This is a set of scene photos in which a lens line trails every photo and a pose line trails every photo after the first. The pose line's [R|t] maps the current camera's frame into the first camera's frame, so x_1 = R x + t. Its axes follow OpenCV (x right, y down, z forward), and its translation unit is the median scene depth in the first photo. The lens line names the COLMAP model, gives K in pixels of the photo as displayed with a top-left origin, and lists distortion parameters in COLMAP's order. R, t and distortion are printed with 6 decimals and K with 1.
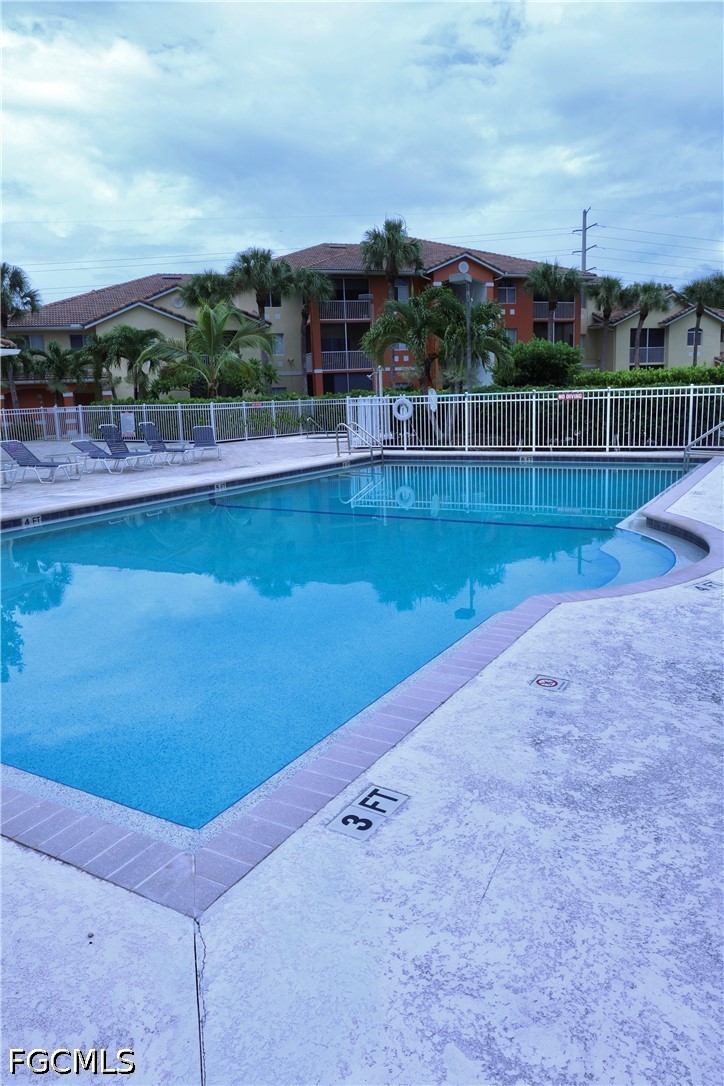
lens RADIAL K [[763.3, 0, 357.8], [0, 763.3, 543.8], [0, 0, 1]] dist [0.003489, 0.006663]
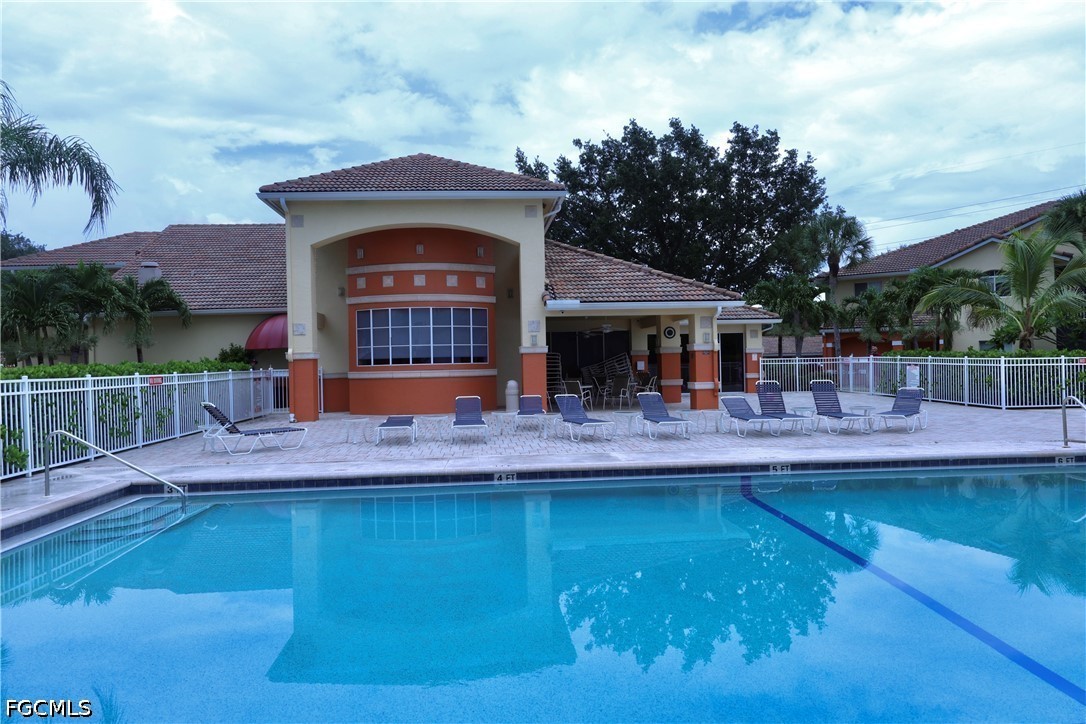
lens RADIAL K [[763.3, 0, 541.8], [0, 763.3, 357.2], [0, 0, 1]] dist [0.003489, 0.006663]
pose [[0.582349, 0.024519, -0.812569, 0.136096], [-0.159050, 0.983664, -0.084306, -0.035712], [0.797228, 0.178335, 0.576736, 0.141282]]
